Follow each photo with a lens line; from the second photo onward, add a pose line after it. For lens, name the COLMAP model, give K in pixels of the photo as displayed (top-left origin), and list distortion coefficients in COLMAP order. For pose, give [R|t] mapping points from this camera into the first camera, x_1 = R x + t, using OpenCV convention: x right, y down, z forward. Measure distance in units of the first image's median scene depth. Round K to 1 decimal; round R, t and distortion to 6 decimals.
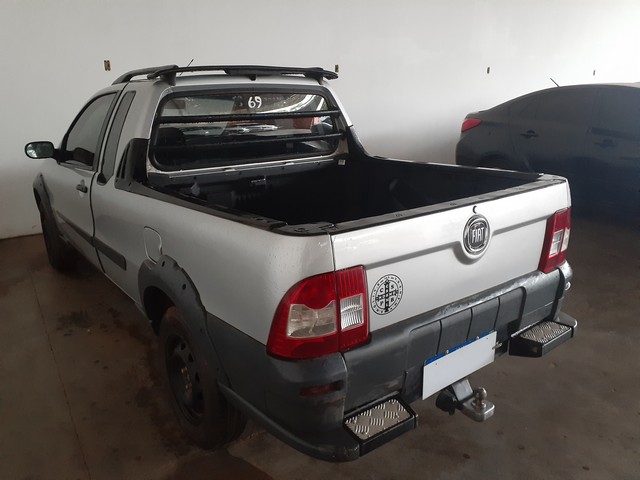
lens RADIAL K [[507.1, 0, 316.4], [0, 507.1, 240.8], [0, 0, 1]] dist [0.108297, -0.178798]
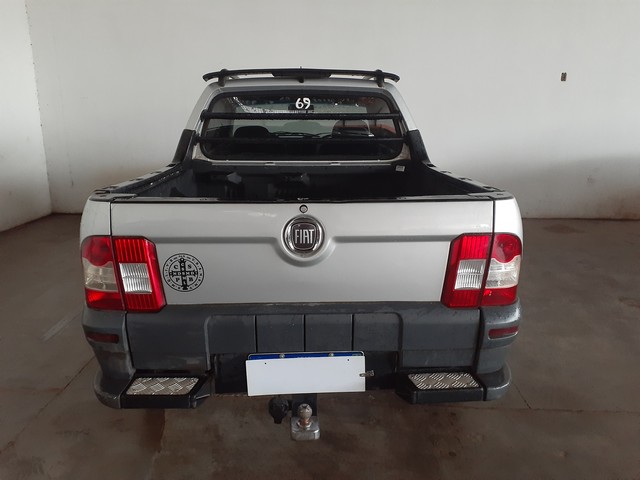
lens RADIAL K [[507.1, 0, 316.4], [0, 507.1, 240.8], [0, 0, 1]] dist [0.108297, -0.178798]
pose [[0.818198, 0.157716, -0.552881, 0.566212], [-0.175372, 0.984273, 0.021247, -0.017868], [0.547537, 0.079576, 0.832989, 0.162569]]
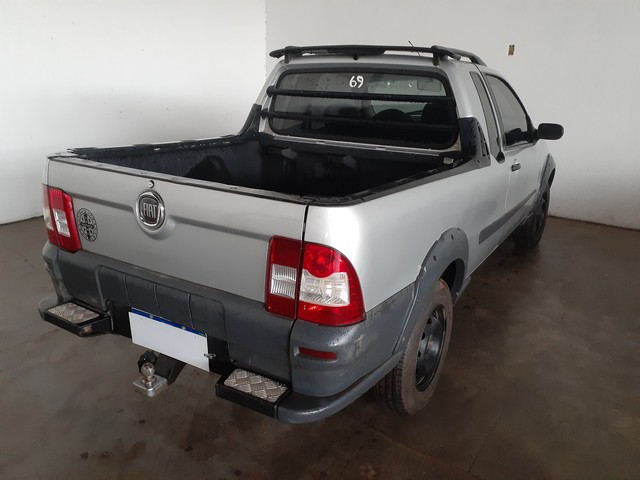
lens RADIAL K [[507.1, 0, 316.4], [0, 507.1, 240.8], [0, 0, 1]] dist [0.108297, -0.178798]
pose [[0.370673, 0.307356, -0.876432, 0.885309], [-0.293959, 0.933967, 0.203208, -0.168774], [0.881016, 0.182311, 0.436547, 0.576956]]
